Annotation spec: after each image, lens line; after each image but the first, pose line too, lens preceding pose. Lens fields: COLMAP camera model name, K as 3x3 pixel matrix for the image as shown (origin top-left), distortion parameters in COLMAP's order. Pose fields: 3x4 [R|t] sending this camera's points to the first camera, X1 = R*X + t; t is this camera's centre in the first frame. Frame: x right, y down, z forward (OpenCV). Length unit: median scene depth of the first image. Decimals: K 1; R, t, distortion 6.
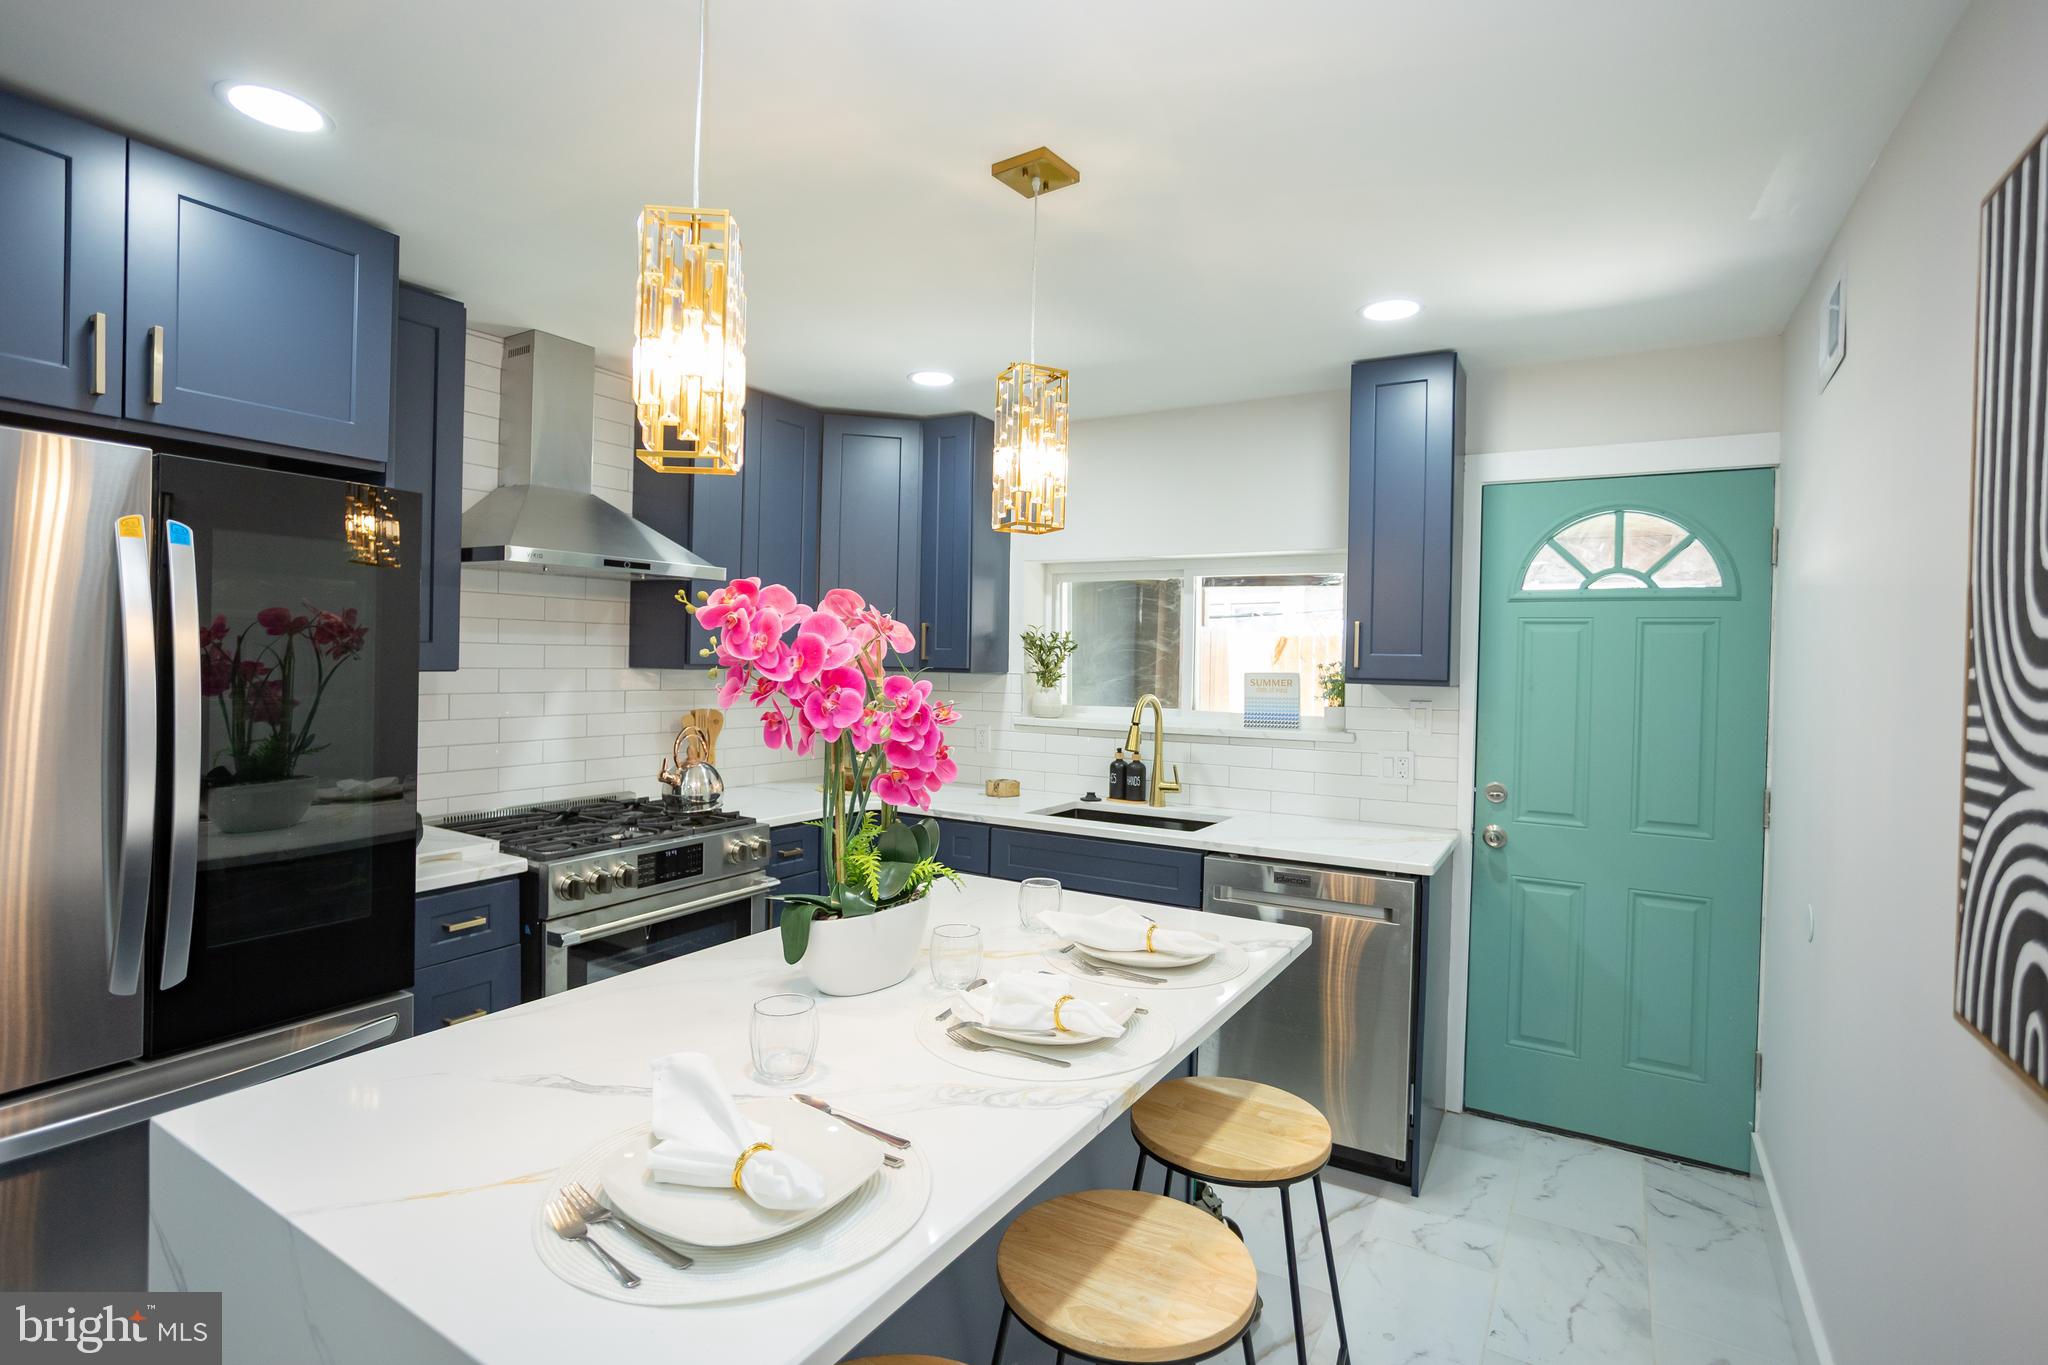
lens RADIAL K [[1001.1, 0, 1012.1], [0, 1001.1, 665.0], [0, 0, 1]] dist [-0.050678, 0.032438]
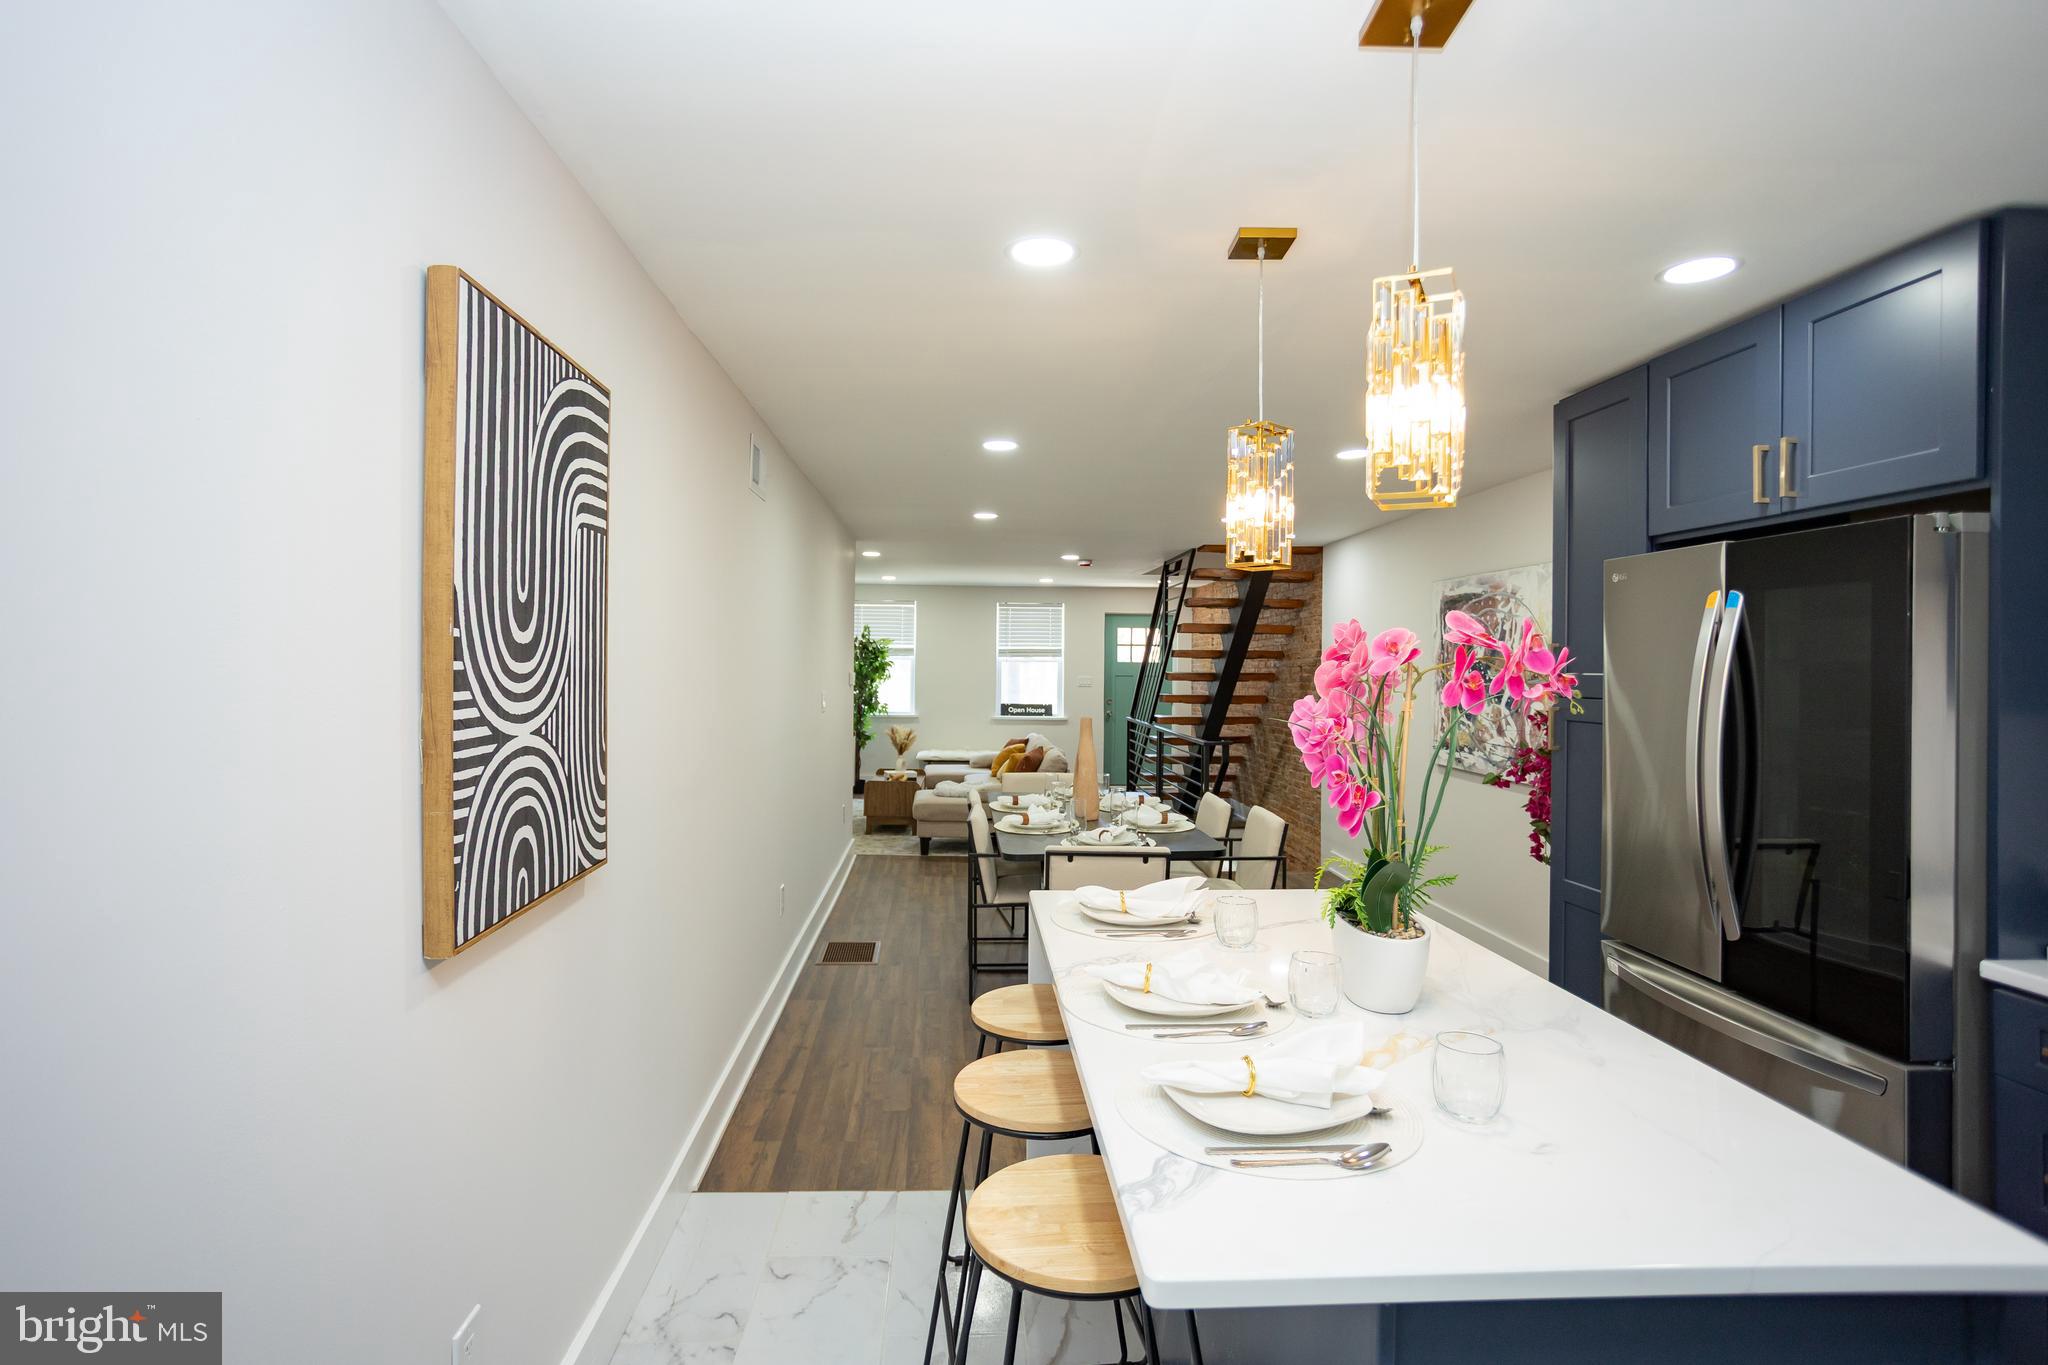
lens RADIAL K [[1001.1, 0, 1012.1], [0, 1001.1, 665.0], [0, 0, 1]] dist [-0.050678, 0.032438]
pose [[-0.820436, -0.030893, -0.570903, 0.427619], [-0.032847, 0.999437, -0.006879, -0.002420], [0.570793, 0.013109, -0.820989, 0.918868]]
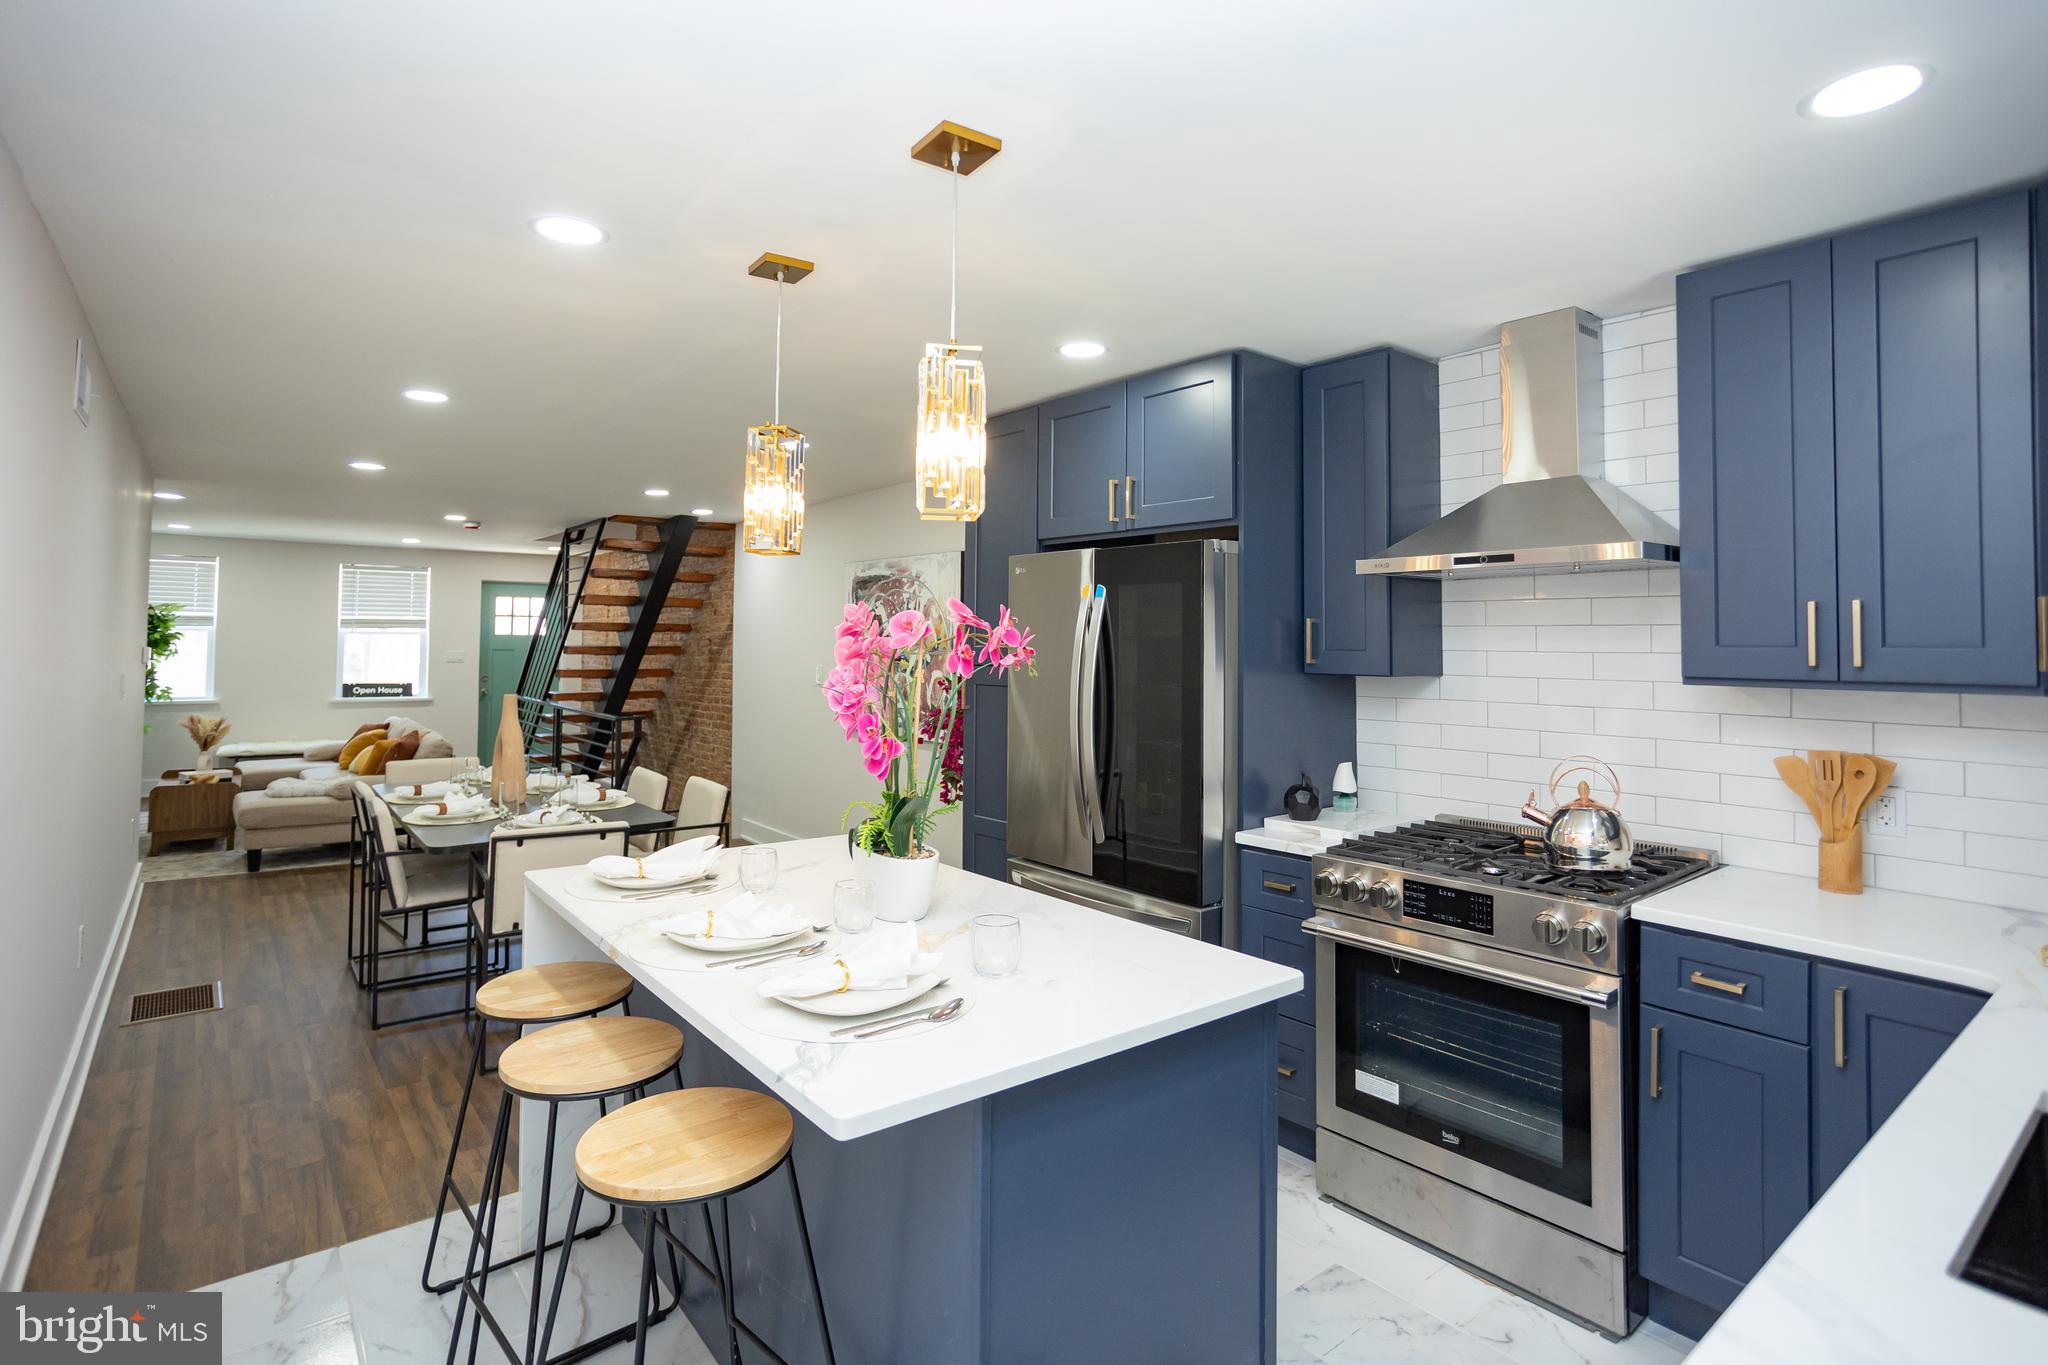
lens RADIAL K [[1018.0, 0, 1018.6], [0, 1018.0, 613.8], [0, 0, 1]] dist [-0.048123, 0.032457]
pose [[-0.341797, -0.053862, -0.938229, 0.575818], [-0.024286, 0.998529, -0.048477, 0.000997], [0.939460, 0.006216, -0.342603, 0.897649]]
